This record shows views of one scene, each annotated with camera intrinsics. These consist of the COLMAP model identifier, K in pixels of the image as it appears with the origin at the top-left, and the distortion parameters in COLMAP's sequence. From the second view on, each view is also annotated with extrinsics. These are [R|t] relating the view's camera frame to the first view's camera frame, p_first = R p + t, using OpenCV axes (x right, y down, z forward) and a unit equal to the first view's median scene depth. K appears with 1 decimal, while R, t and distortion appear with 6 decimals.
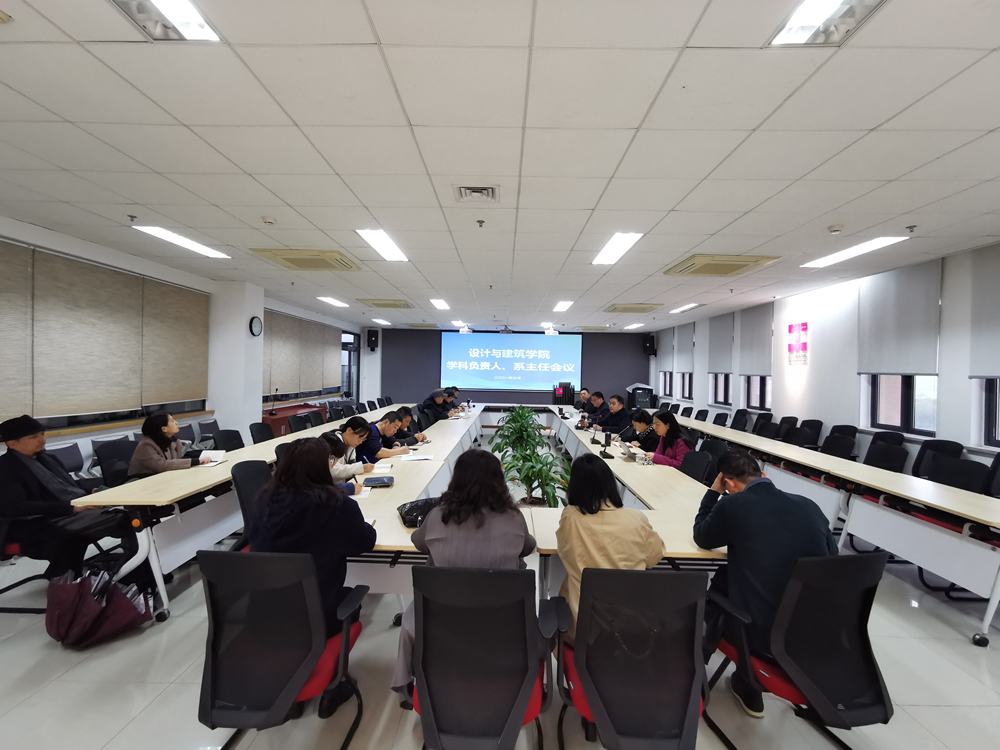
lens RADIAL K [[461.0, 0, 499.7], [0, 461.0, 374.9], [0, 0, 1]] dist [0.001070, 0.001130]
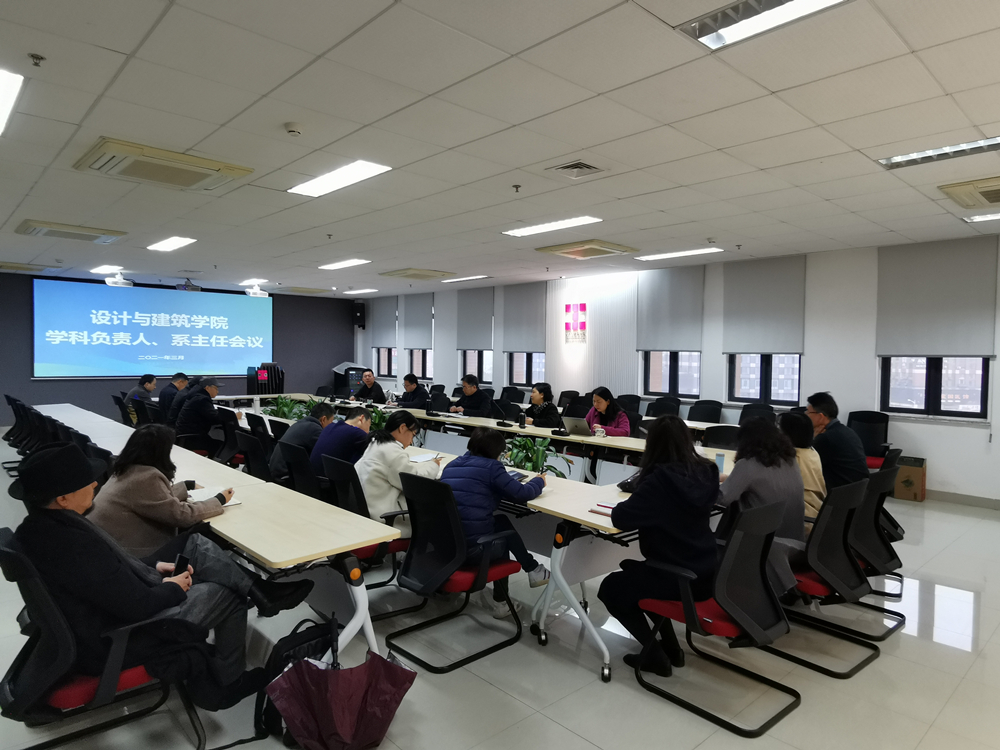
lens RADIAL K [[626.5, 0, 498.1], [0, 626.5, 378.7], [0, 0, 1]] dist [-0.005164, 0.005667]
pose [[0.725218, -0.035486, 0.687604, -0.397250], [0.003981, 0.998870, 0.047352, -0.005654], [-0.688508, -0.031603, 0.724540, 0.052974]]
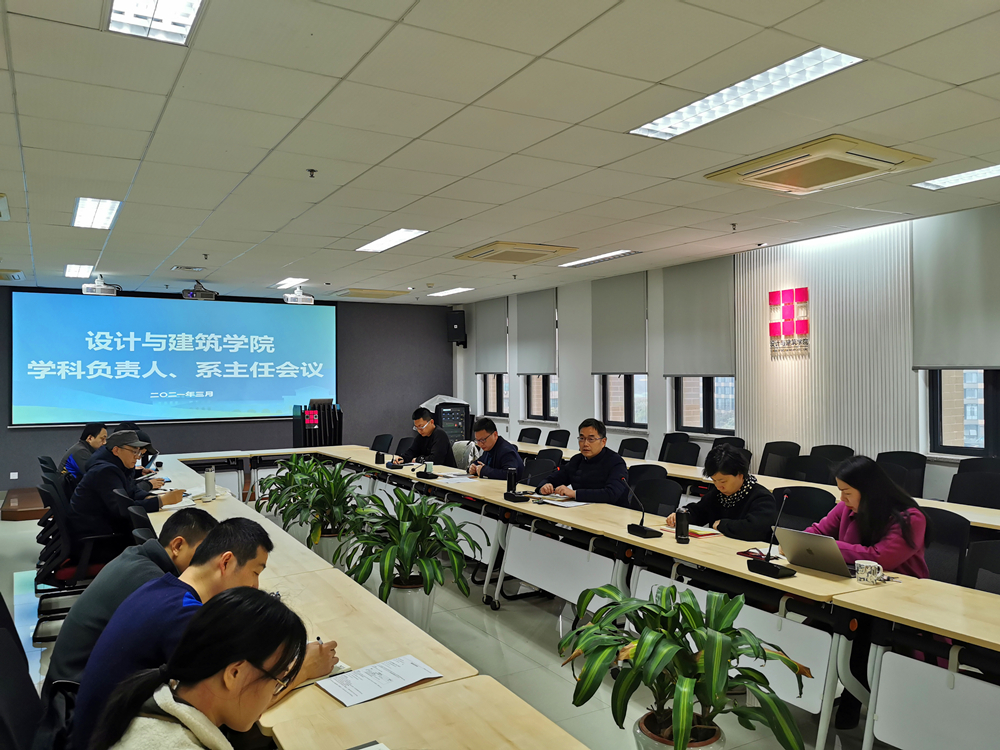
lens RADIAL K [[771.0, 0, 503.1], [0, 771.0, 375.6], [0, 0, 1]] dist [0.064782, -0.084537]
pose [[0.859068, -0.024003, 0.511299, -0.171442], [0.027695, 0.999616, 0.000396, -0.006269], [-0.511112, 0.013820, 0.859403, 0.249141]]
